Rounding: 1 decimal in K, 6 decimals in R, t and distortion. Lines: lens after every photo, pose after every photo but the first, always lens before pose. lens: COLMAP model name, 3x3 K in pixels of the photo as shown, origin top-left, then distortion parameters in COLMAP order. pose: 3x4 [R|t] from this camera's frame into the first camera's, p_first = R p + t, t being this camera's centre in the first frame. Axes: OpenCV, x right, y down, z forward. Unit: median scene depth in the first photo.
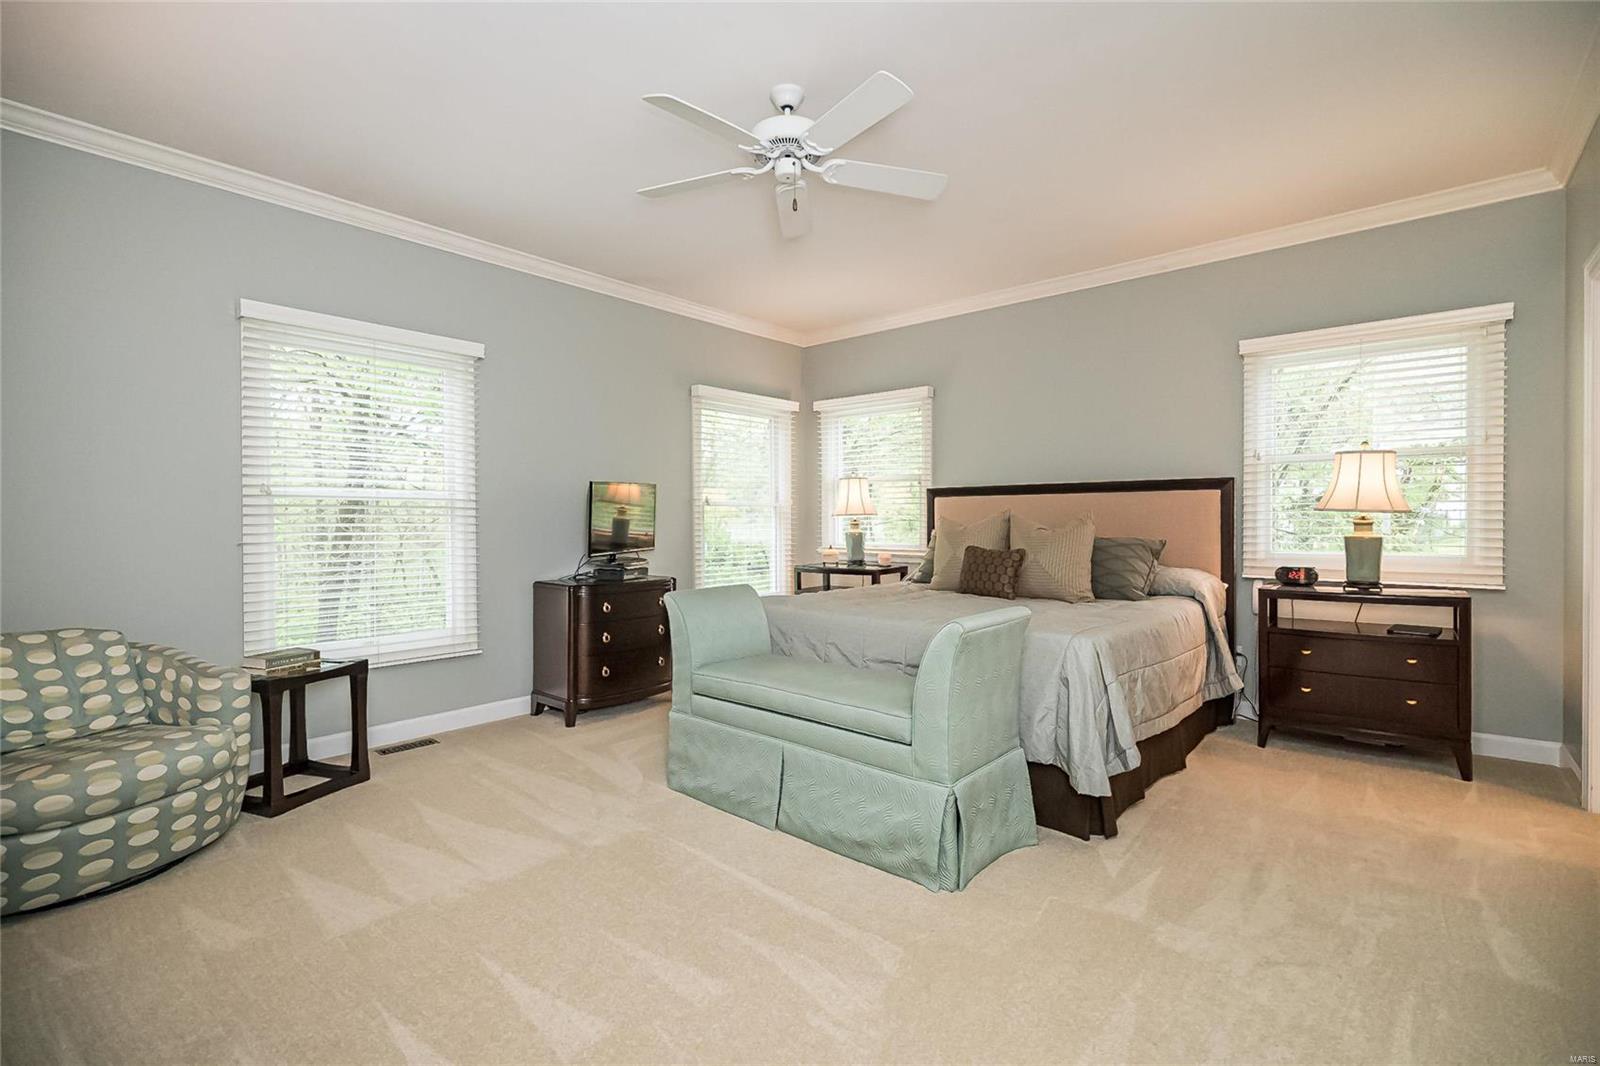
lens RADIAL K [[720.4, 0, 808.4], [0, 720.4, 523.9], [0, 0, 1]] dist [0.001283, 0.000530]
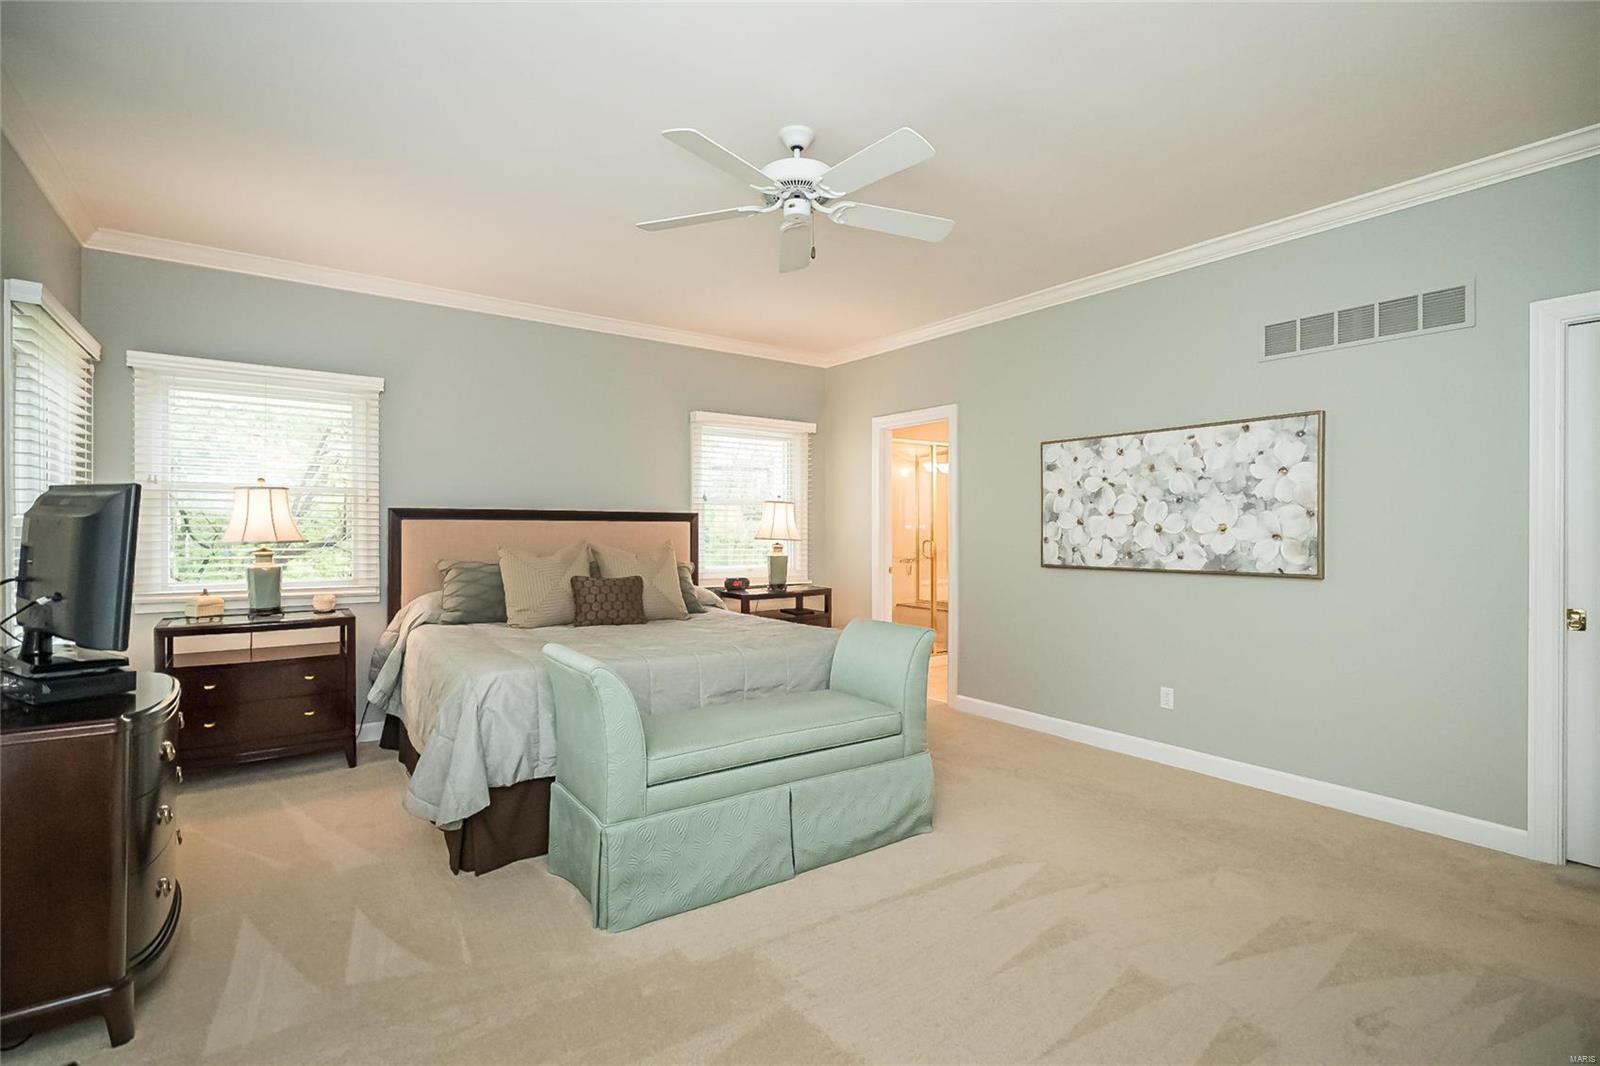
lens RADIAL K [[712.5, 0, 744.7], [0, 712.5, 546.9], [0, 0, 1]] dist [0.001084, 0.000375]
pose [[0.274396, -0.001960, 0.961615, -0.481277], [0.013775, 0.999903, -0.001893, 0.000481], [-0.961518, 0.013765, 0.274397, 0.409983]]
